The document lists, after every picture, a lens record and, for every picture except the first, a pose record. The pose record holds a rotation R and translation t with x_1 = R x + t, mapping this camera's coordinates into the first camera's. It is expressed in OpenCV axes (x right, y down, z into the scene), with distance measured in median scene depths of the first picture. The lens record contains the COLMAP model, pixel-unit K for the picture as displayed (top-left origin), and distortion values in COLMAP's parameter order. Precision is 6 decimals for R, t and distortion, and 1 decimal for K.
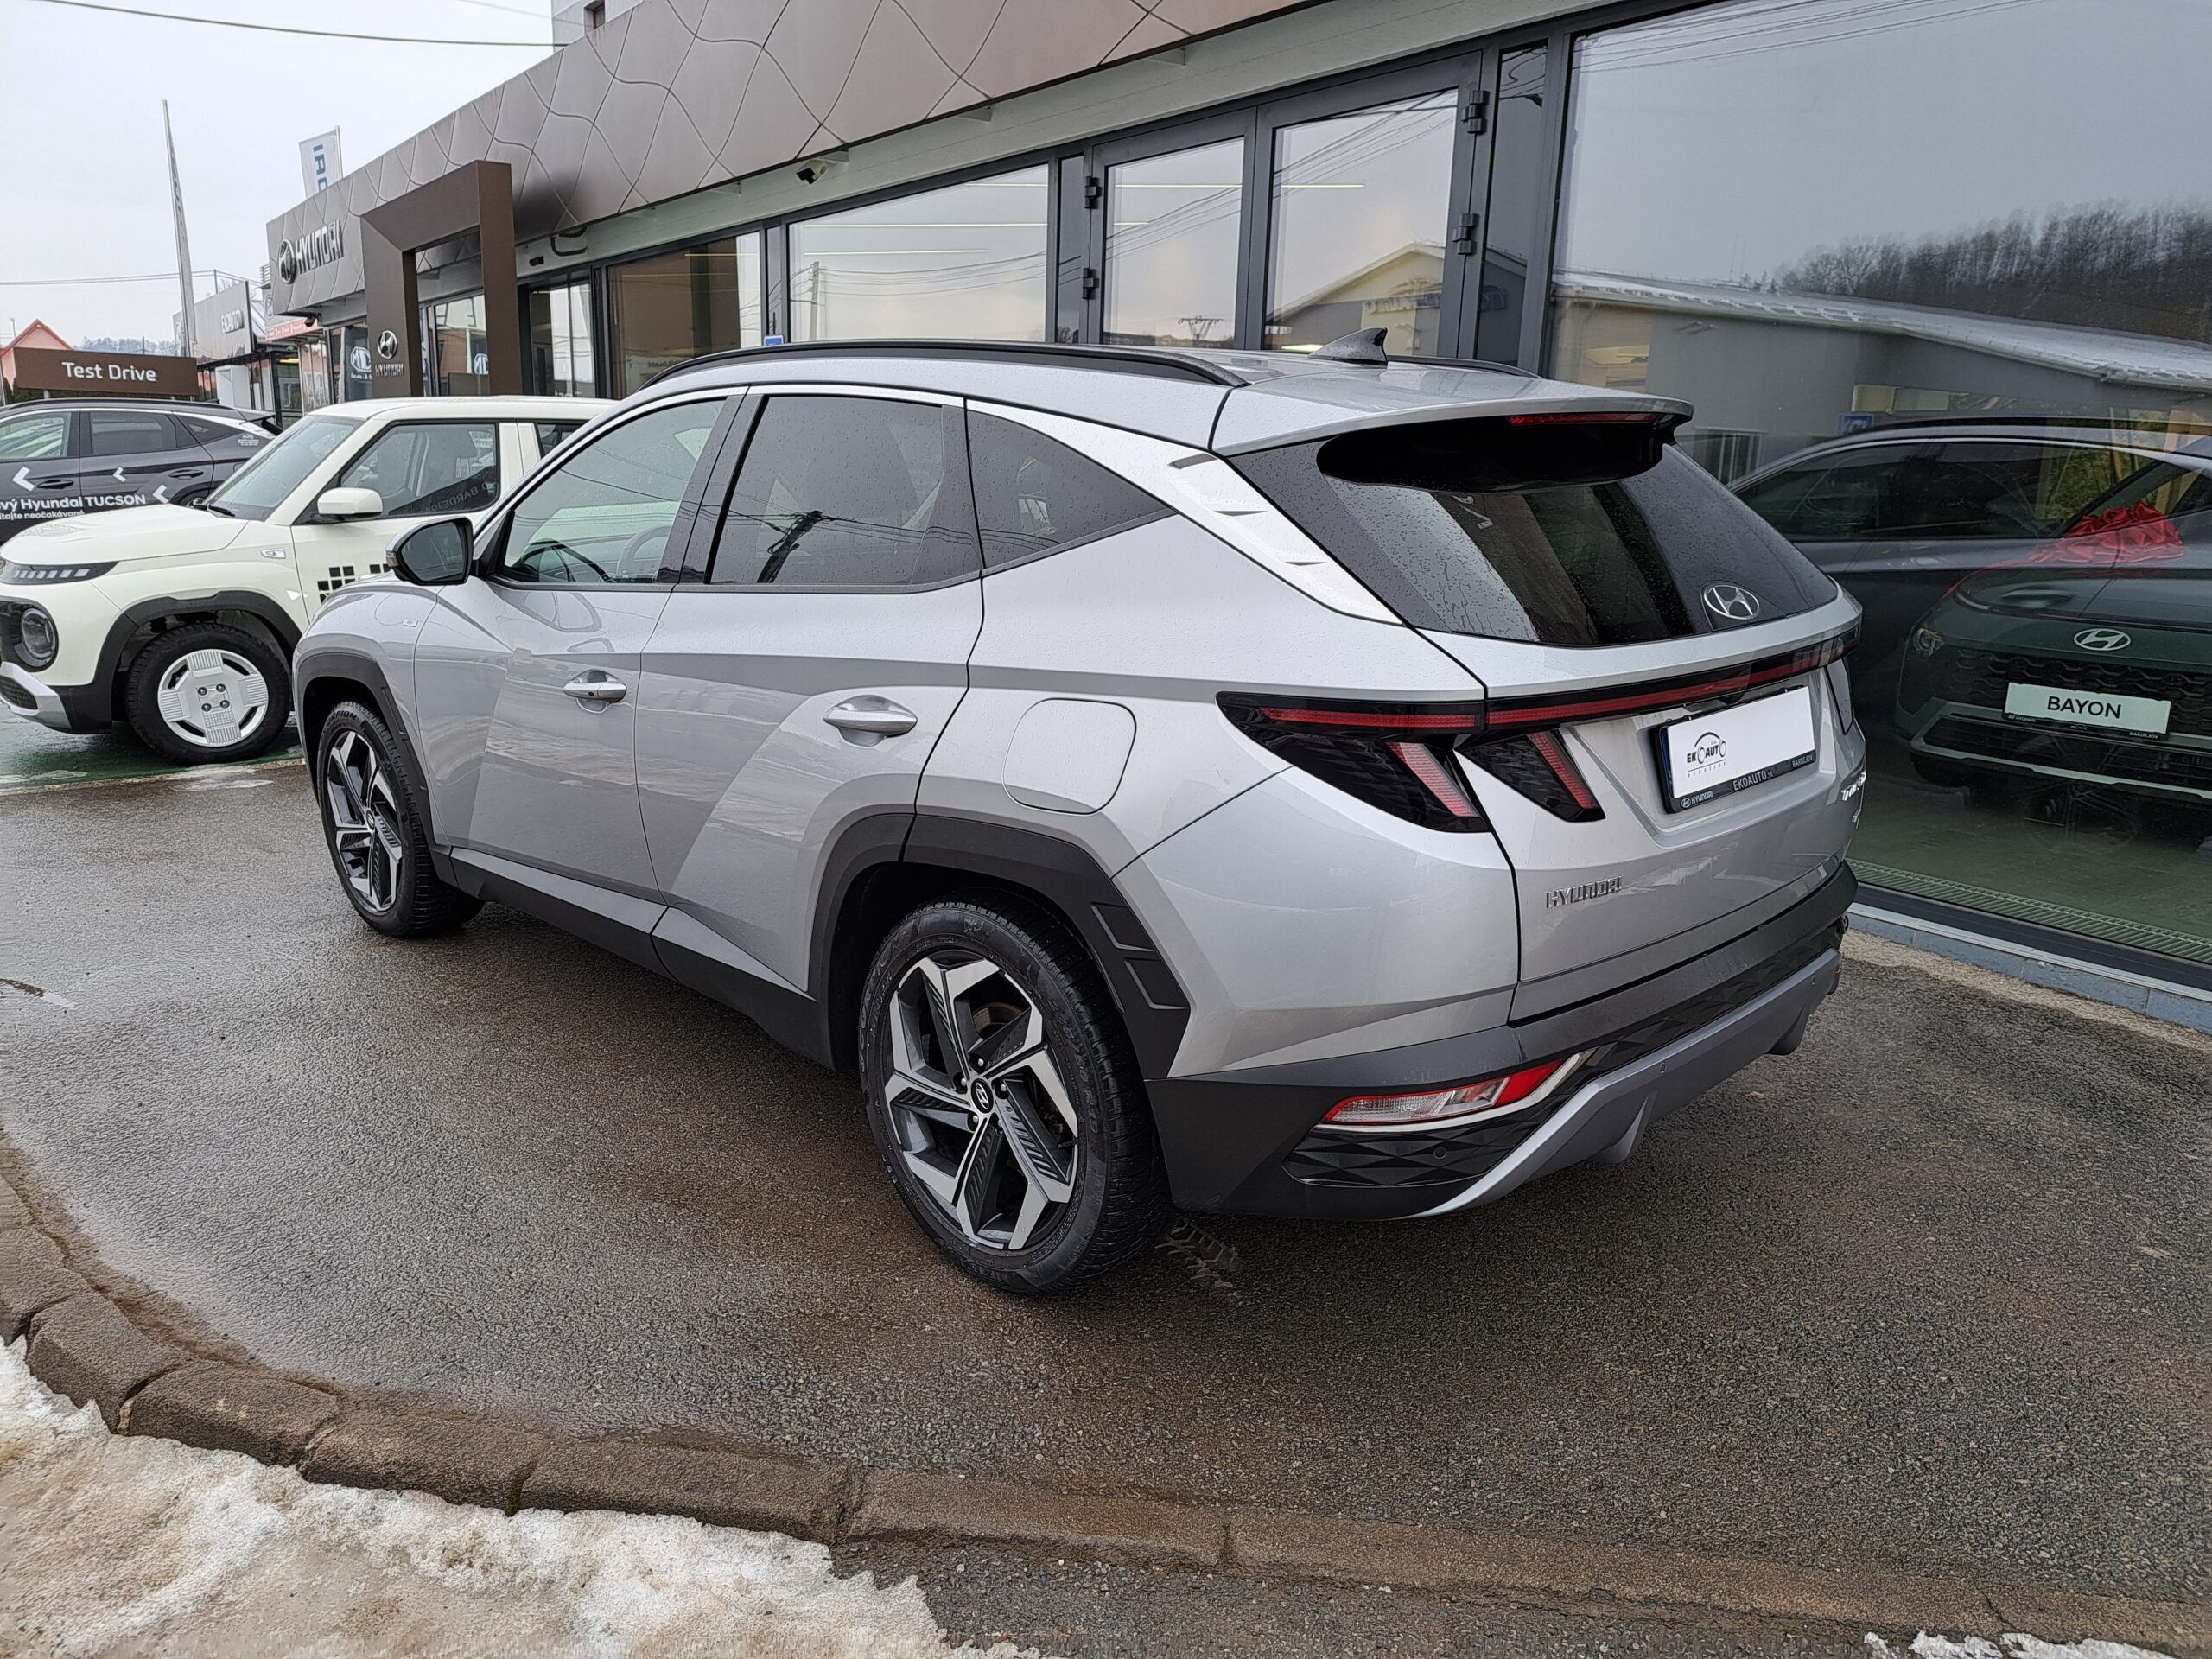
lens RADIAL K [[1591.6, 0, 1095.0], [0, 1591.6, 809.9], [0, 0, 1]] dist [0.070511, -0.063996]
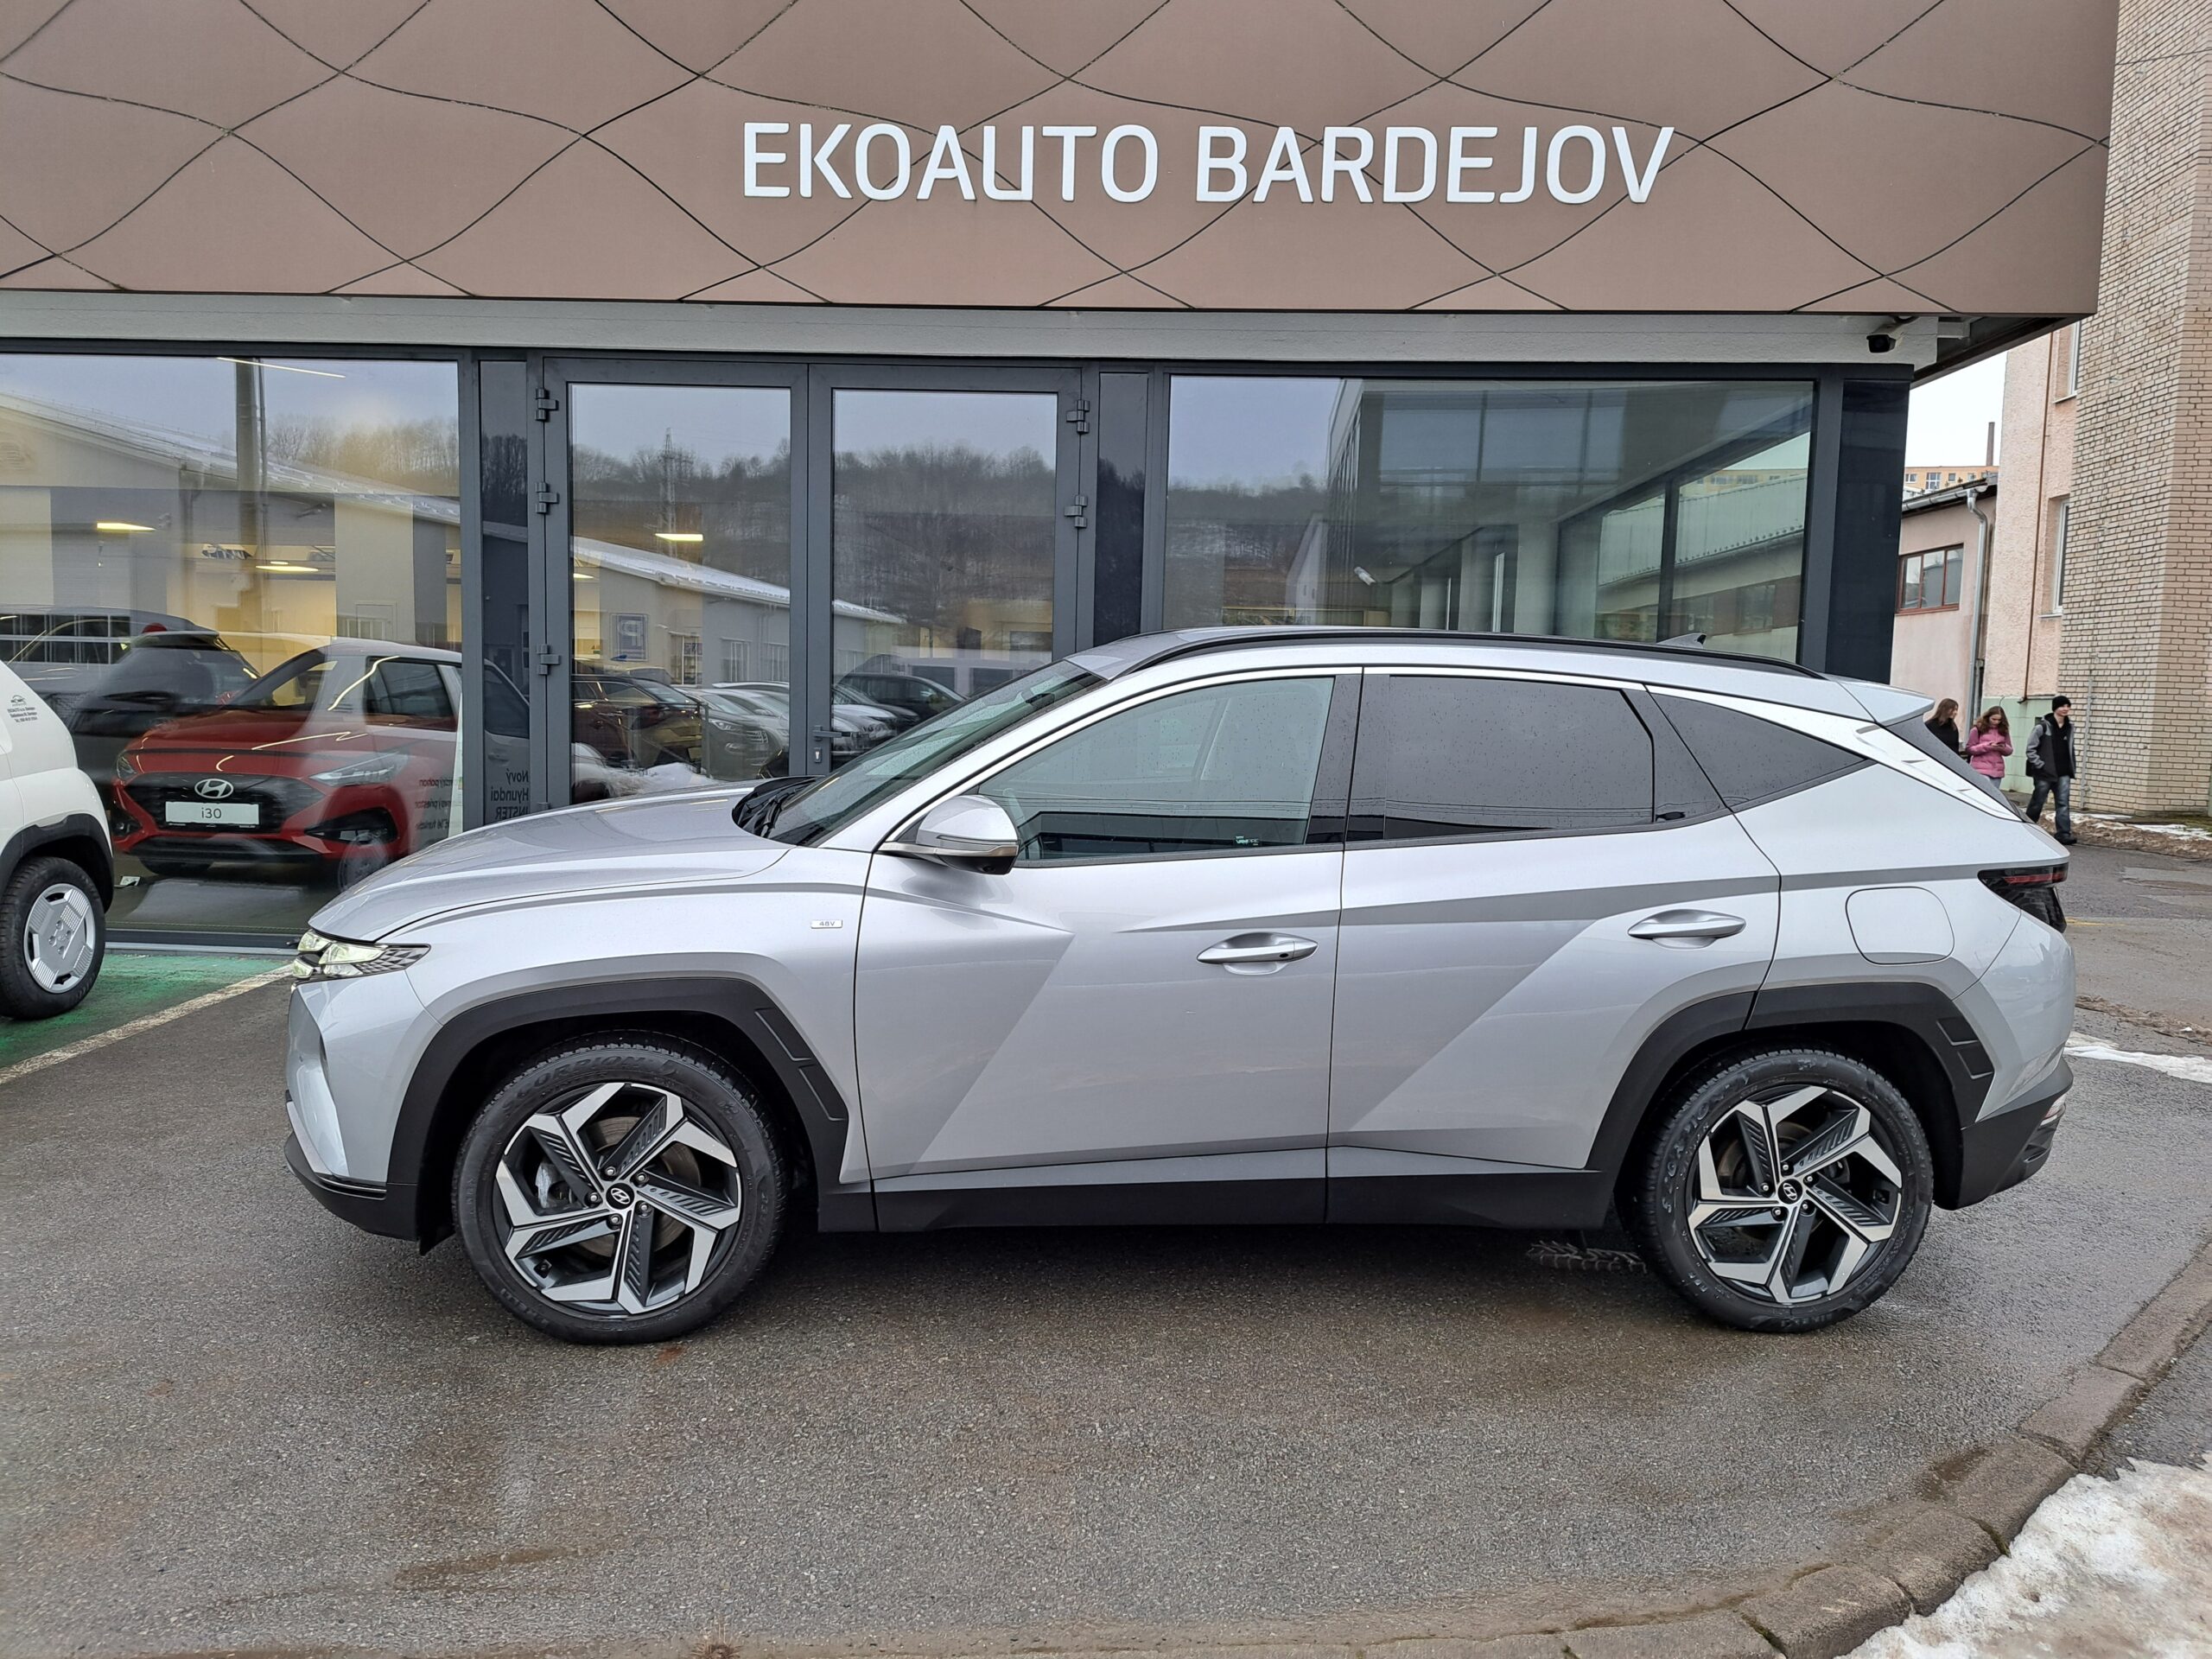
lens RADIAL K [[1591.6, 0, 1095.0], [0, 1591.6, 809.9], [0, 0, 1]] dist [0.070511, -0.063996]
pose [[0.627220, -0.076474, 0.775079, -1.474458], [0.160135, 0.986568, -0.032246, -0.190559], [-0.762202, 0.144343, 0.631041, 0.536763]]
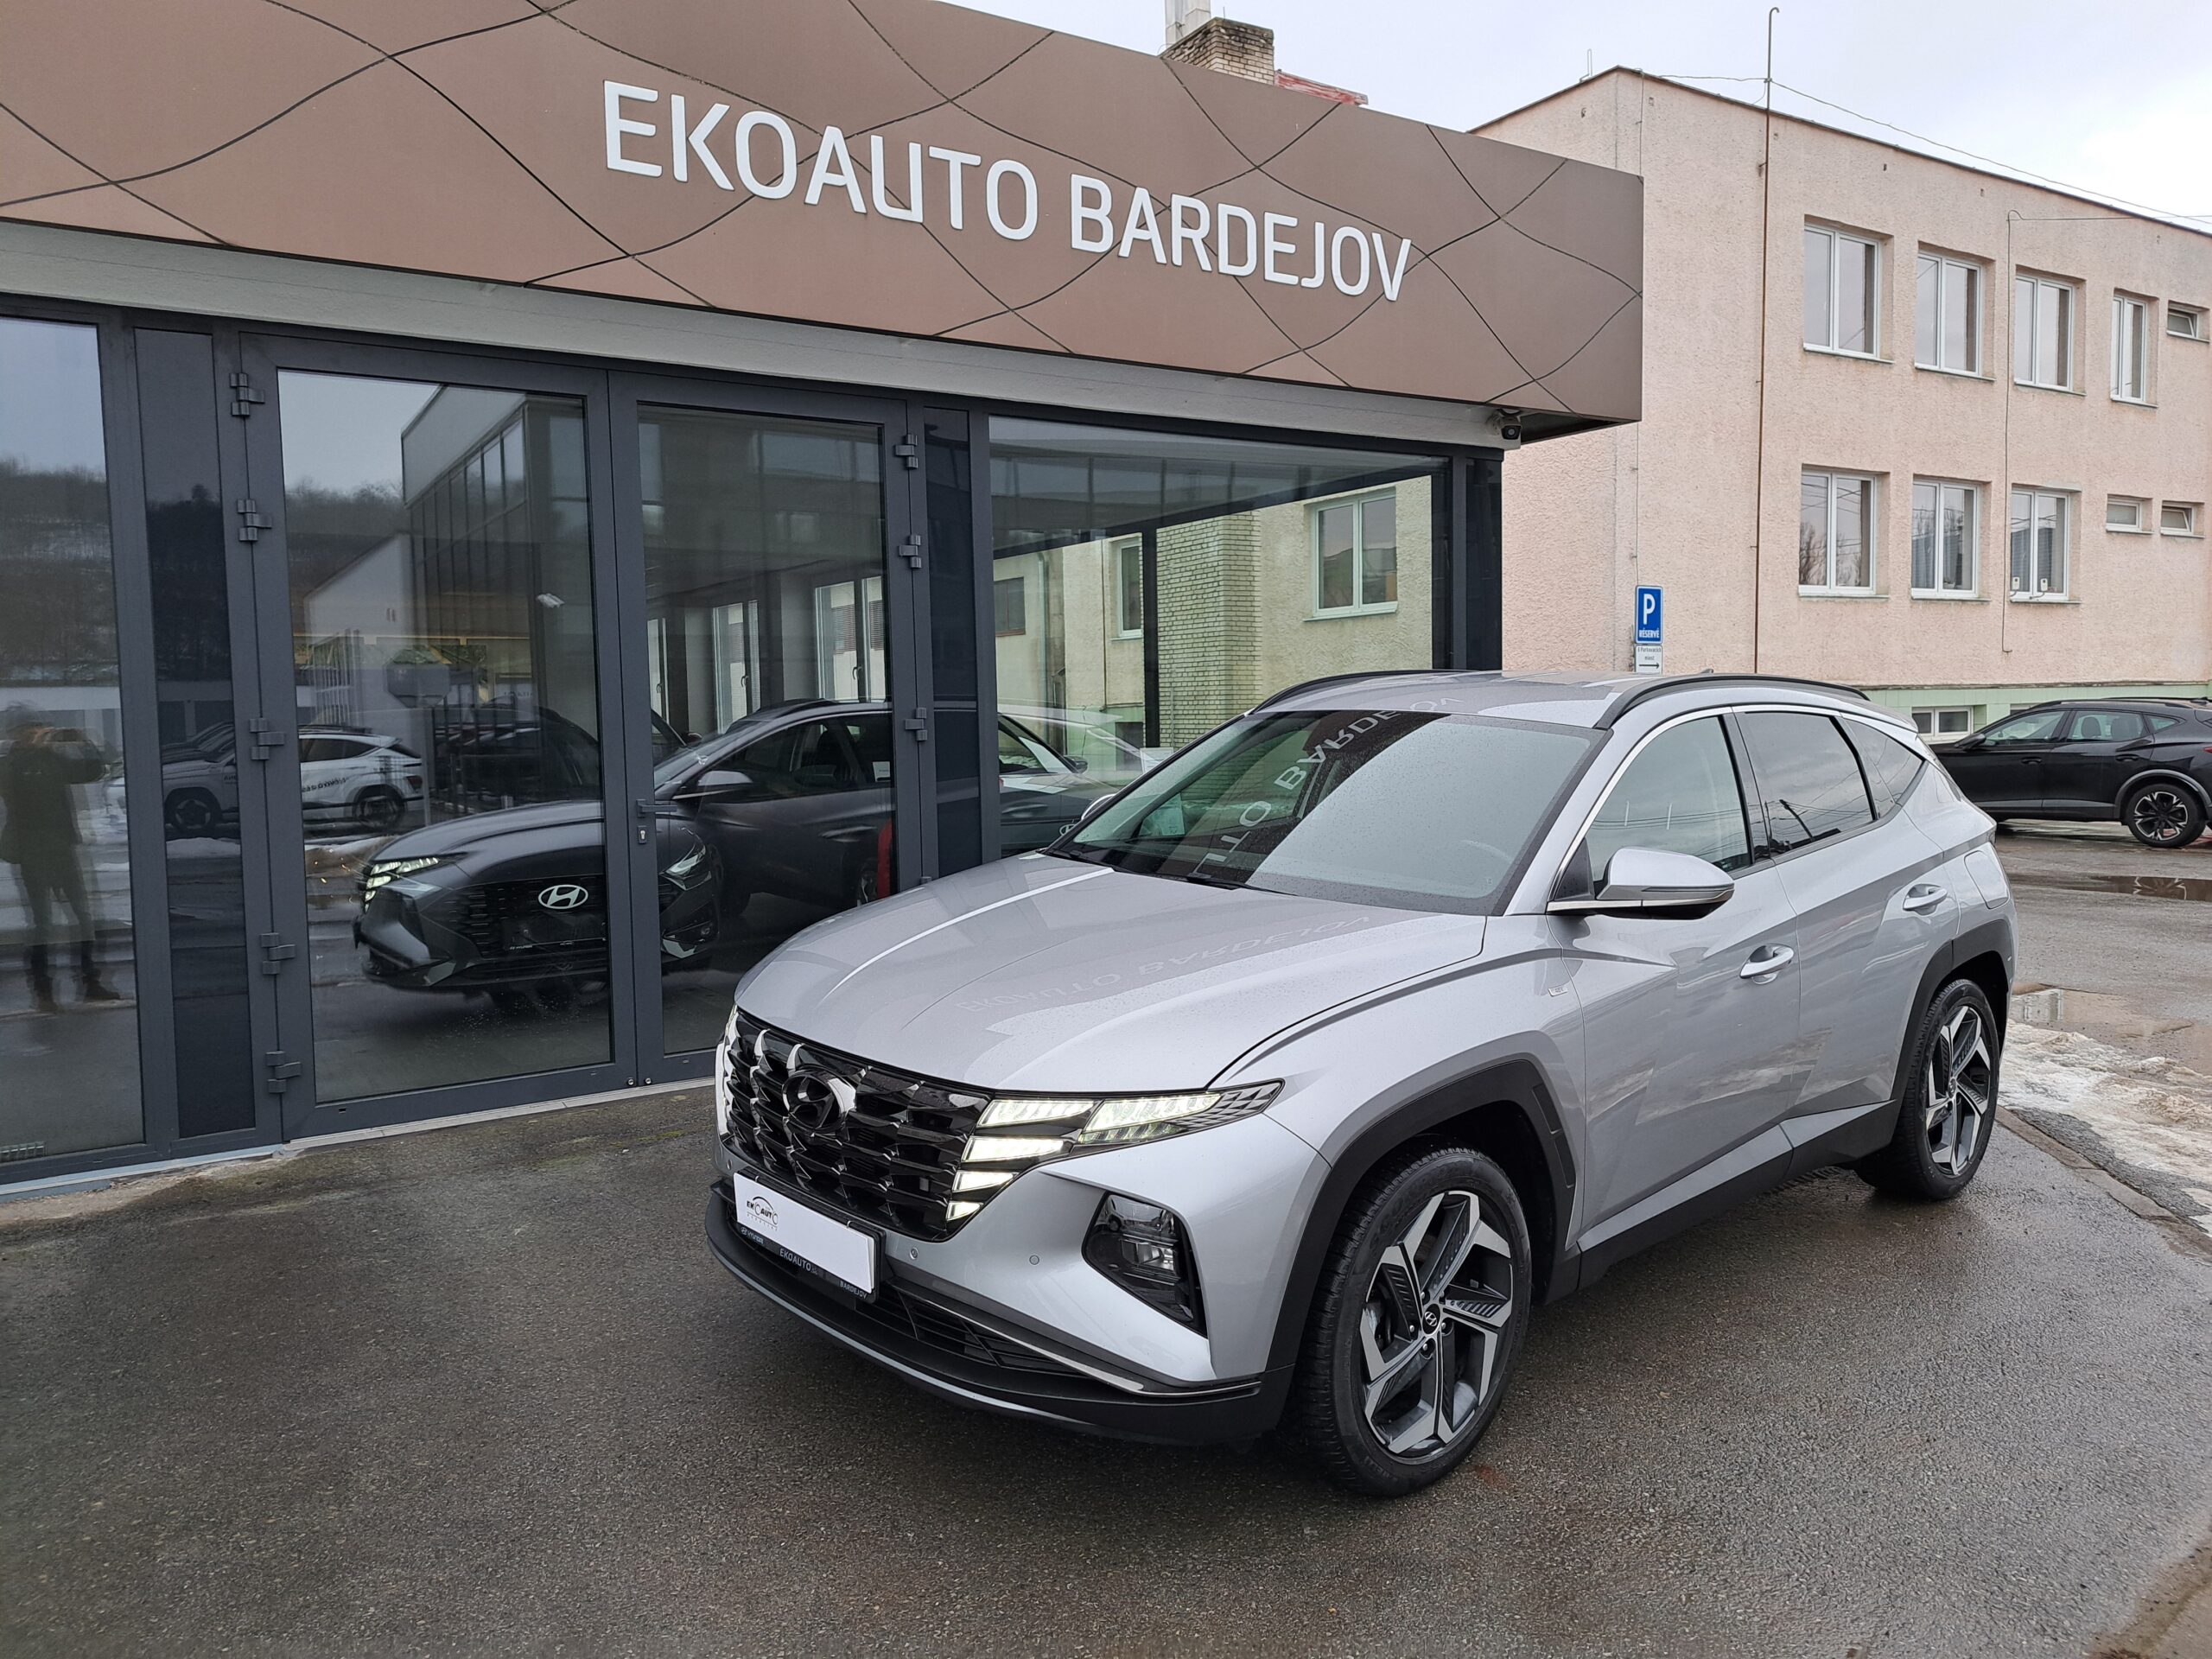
lens RADIAL K [[1591.6, 0, 1095.0], [0, 1591.6, 809.9], [0, 0, 1]] dist [0.070511, -0.063996]
pose [[0.033254, -0.095559, 0.994868, -1.883544], [0.235162, 0.968220, 0.085139, -0.505190], [-0.971387, 0.231124, 0.054669, 1.757314]]
